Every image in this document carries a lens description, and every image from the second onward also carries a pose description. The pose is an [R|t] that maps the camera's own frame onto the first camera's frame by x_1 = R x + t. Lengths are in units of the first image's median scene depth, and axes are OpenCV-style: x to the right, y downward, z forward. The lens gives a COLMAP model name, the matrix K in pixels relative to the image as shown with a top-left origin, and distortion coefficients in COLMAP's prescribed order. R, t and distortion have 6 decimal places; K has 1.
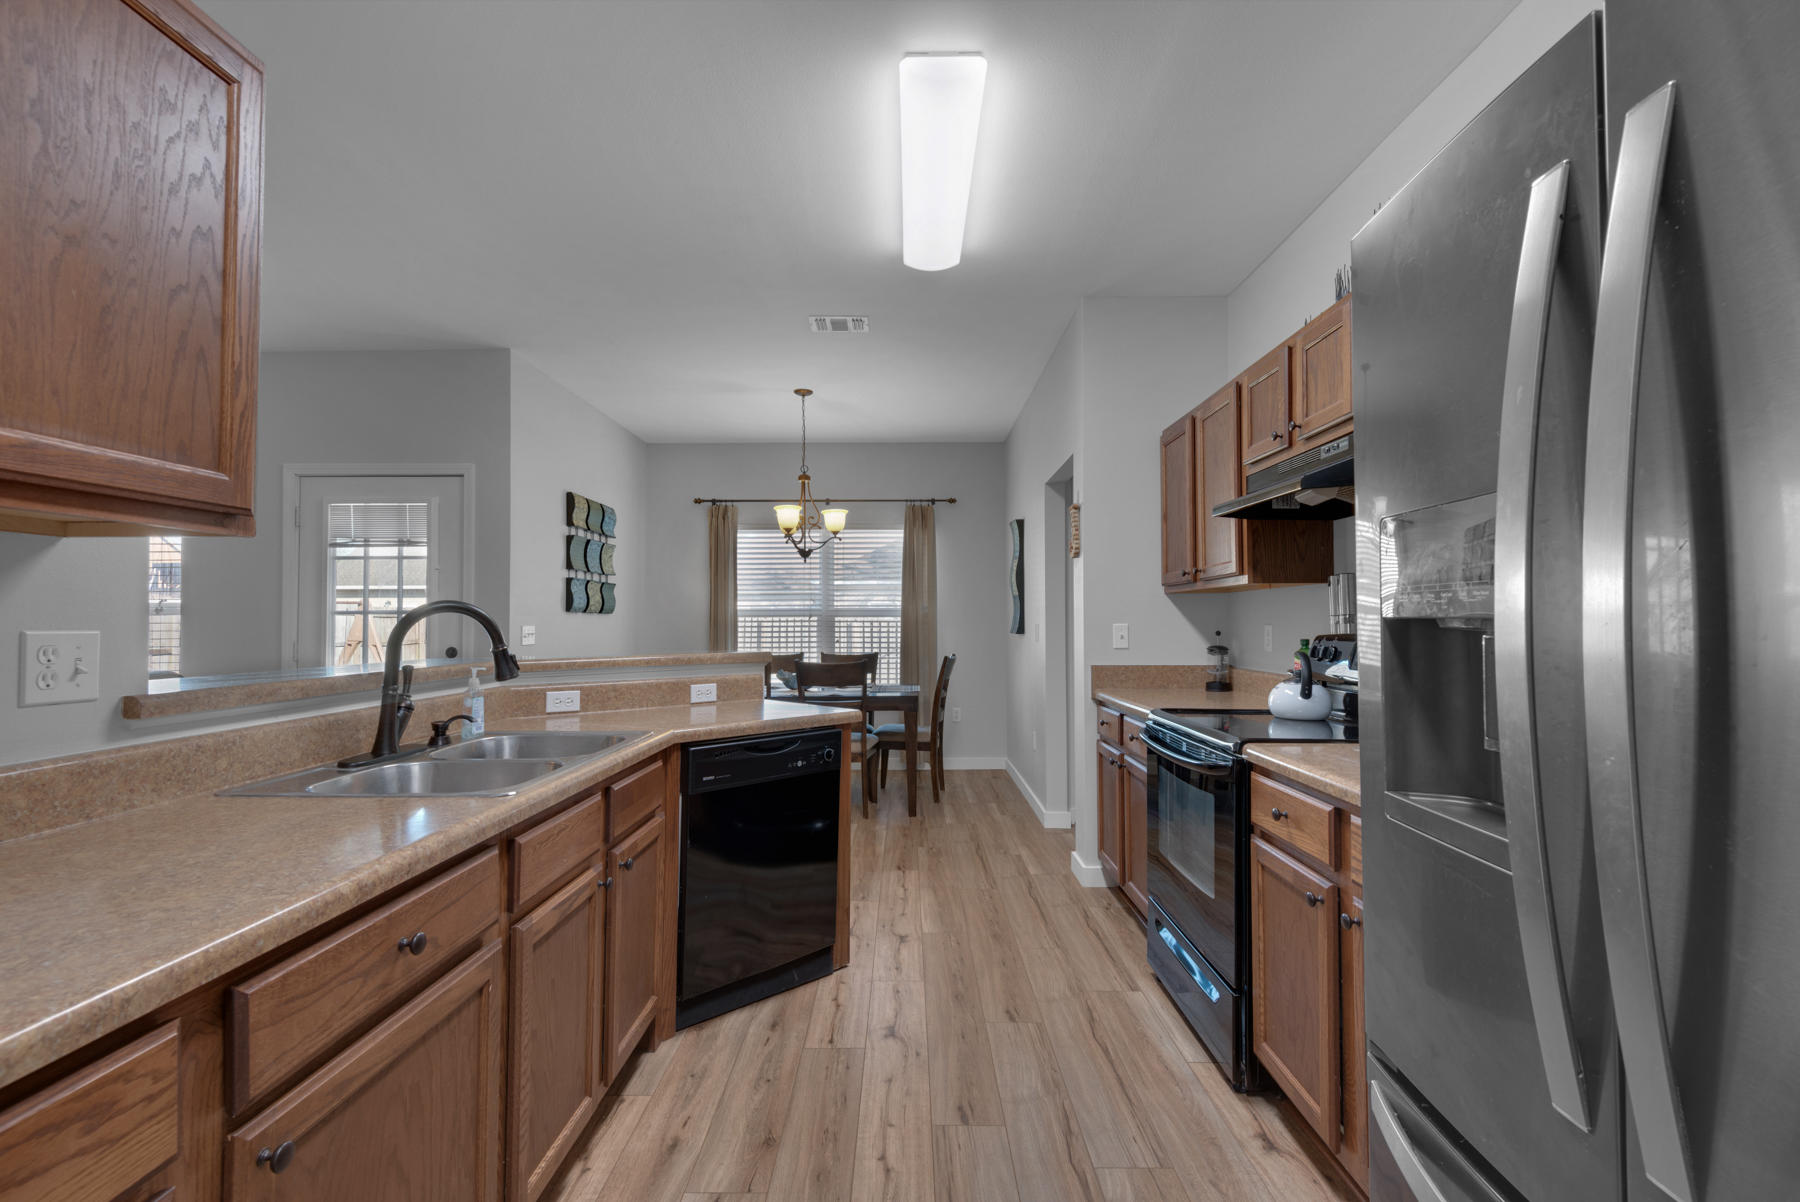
lens RADIAL K [[814.1, 0, 888.6], [0, 814.1, 606.3], [0, 0, 1]] dist [0.037974, -0.000210]
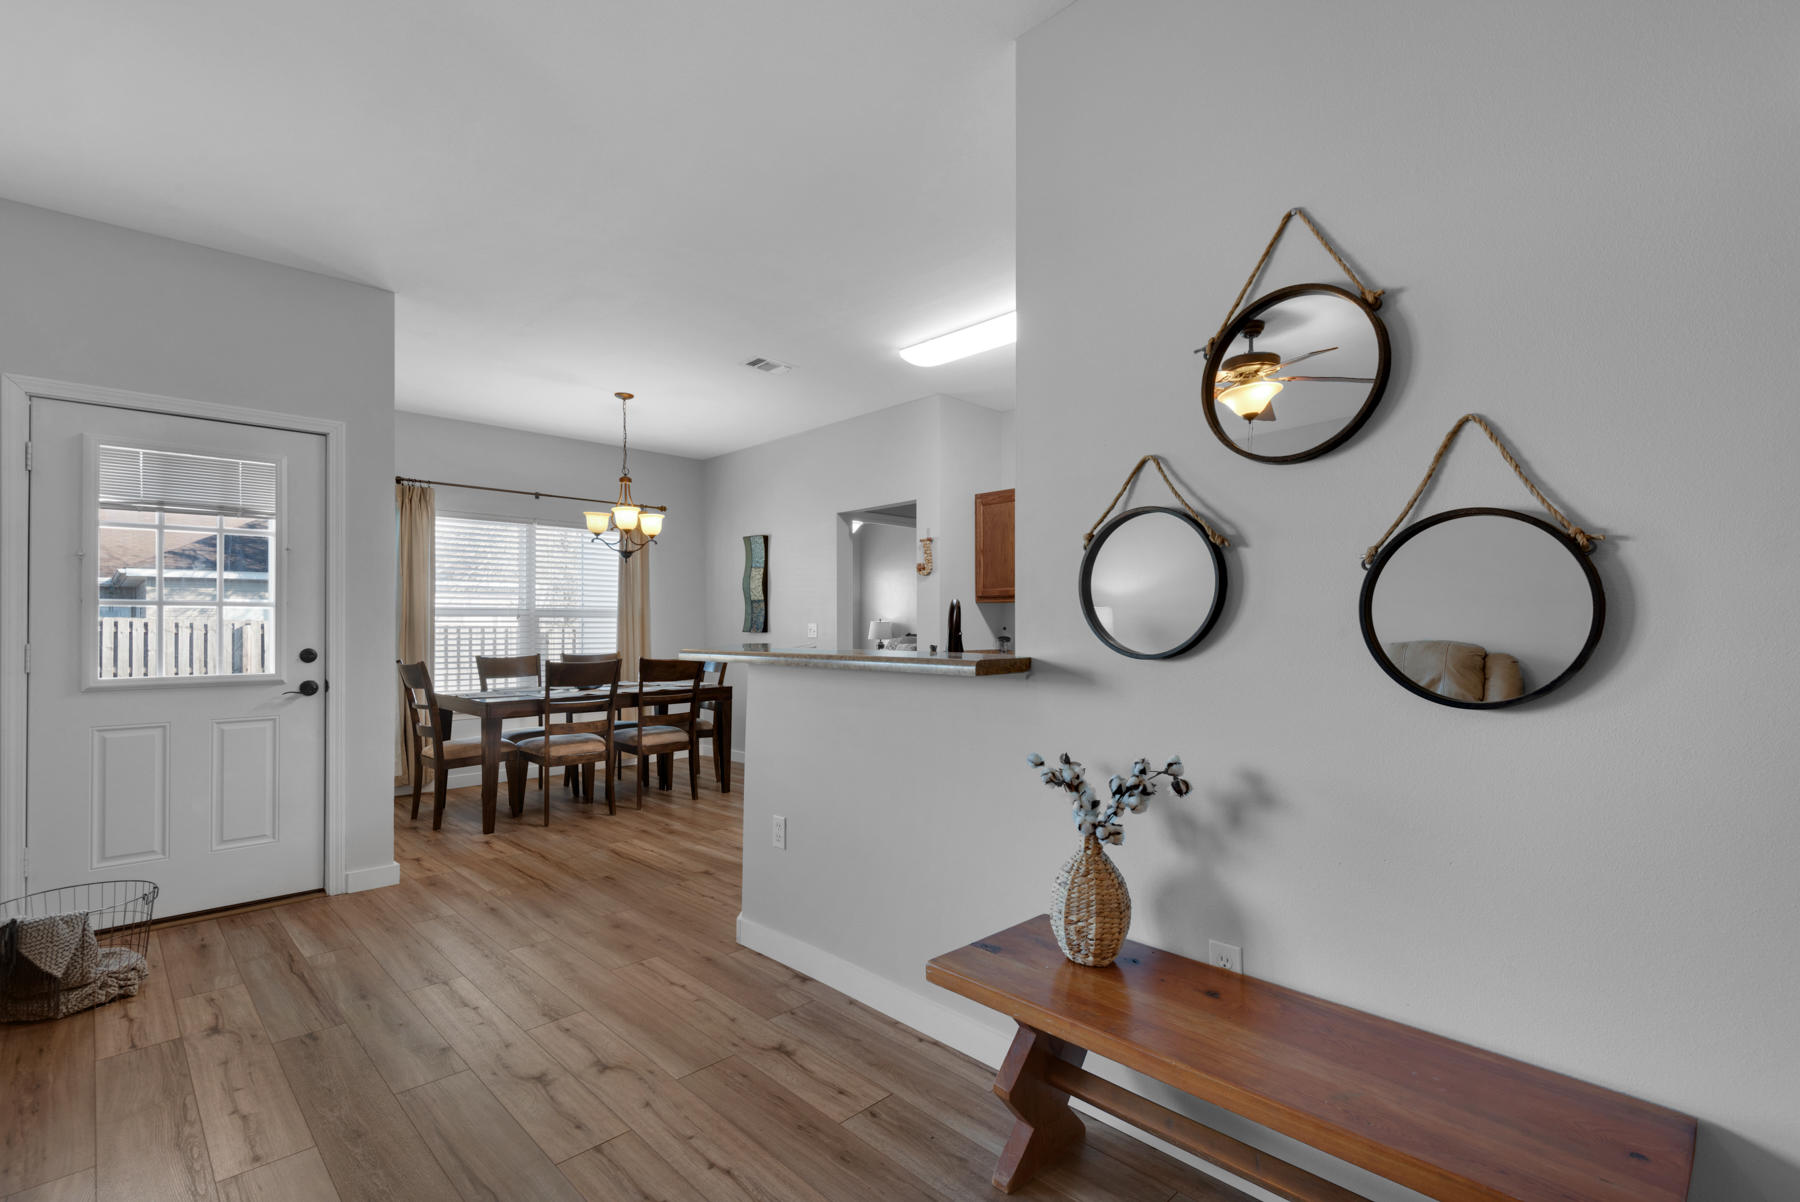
lens RADIAL K [[818.7, 0, 905.5], [0, 818.7, 622.3], [0, 0, 1]] dist [0.013635, -0.000650]
pose [[0.697962, 0.005273, 0.716115, -0.820927], [-0.014346, 0.999875, 0.006619, 0.012404], [-0.715991, -0.014893, 0.697951, 0.041719]]
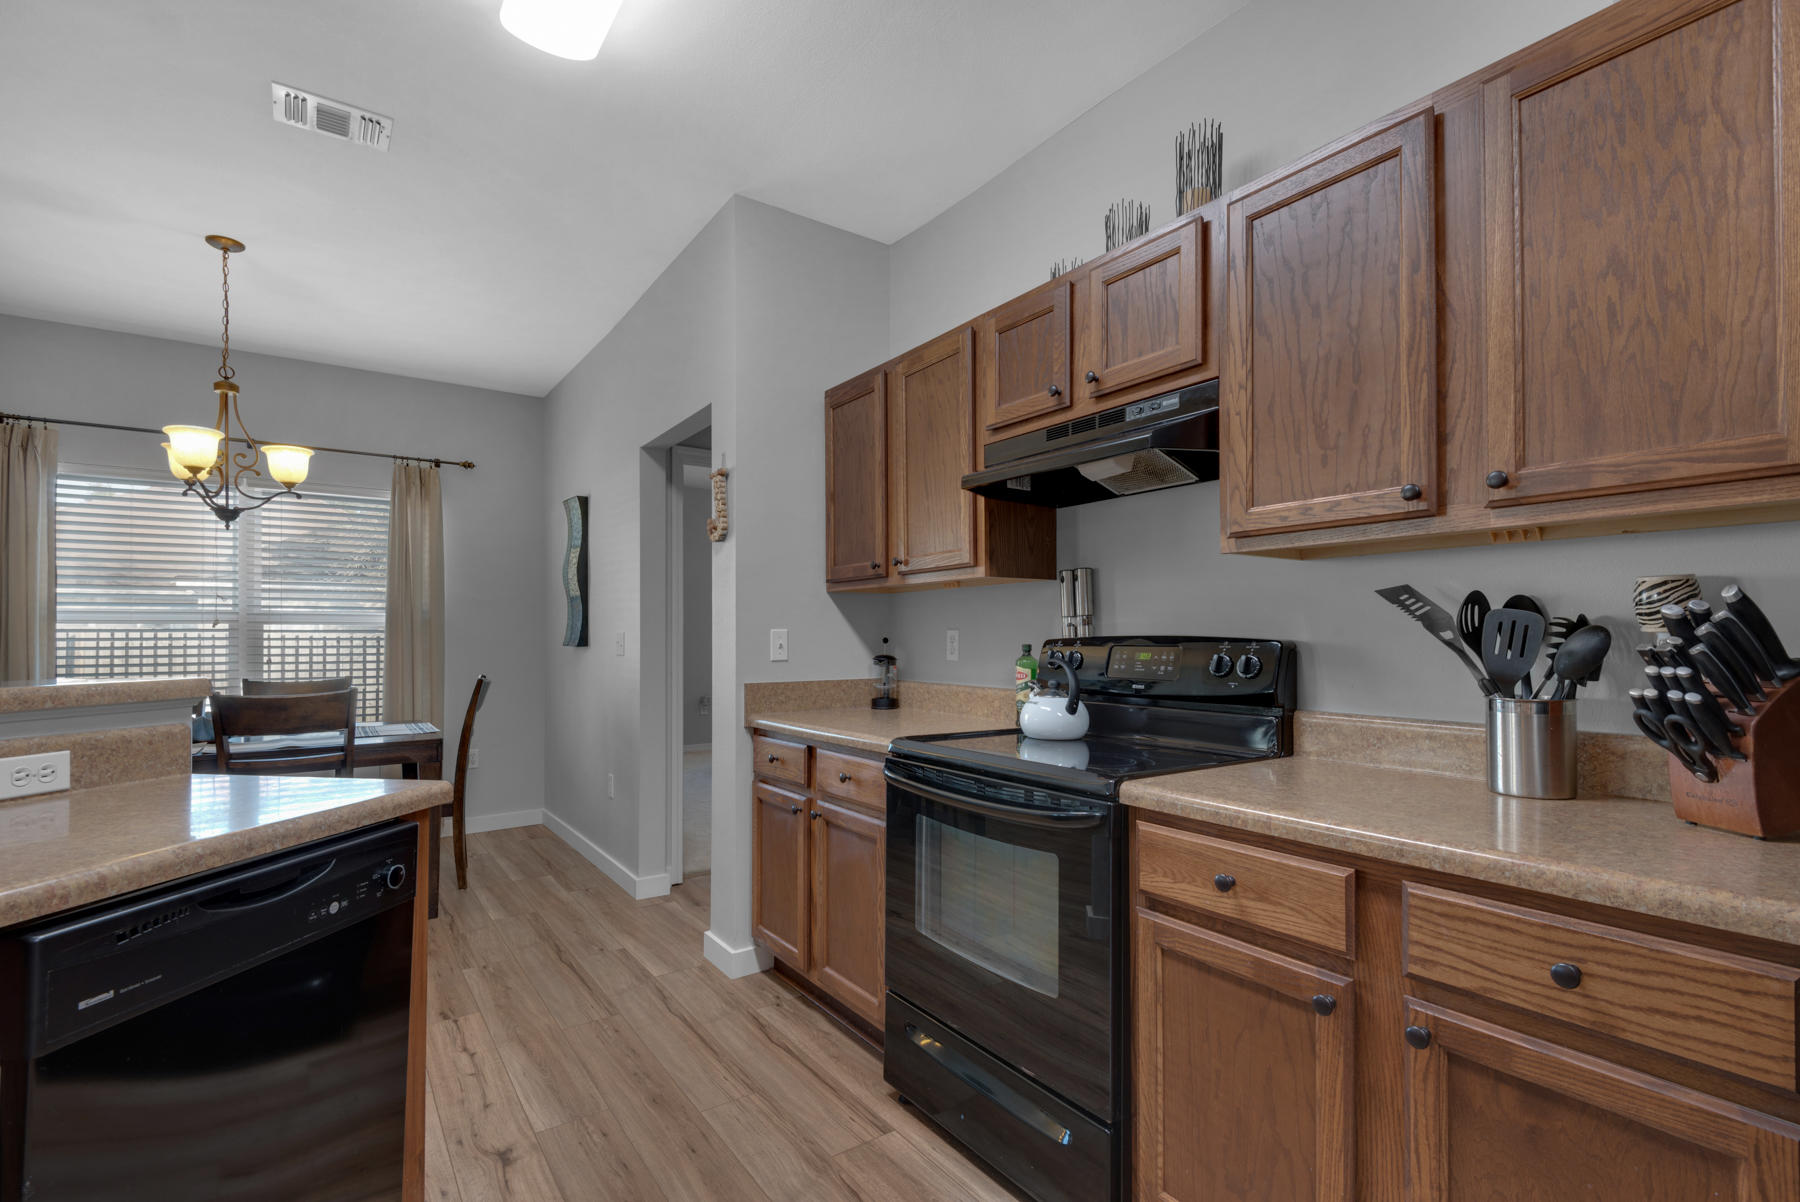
lens RADIAL K [[845.3, 0, 893.1], [0, 845.3, 627.8], [0, 0, 1]] dist [0.039114, -0.024652]
pose [[0.815134, 0.004542, 0.579254, -0.093893], [-0.009210, 0.999944, 0.005120, 0.014725], [-0.579199, -0.009509, 0.815131, 0.276761]]
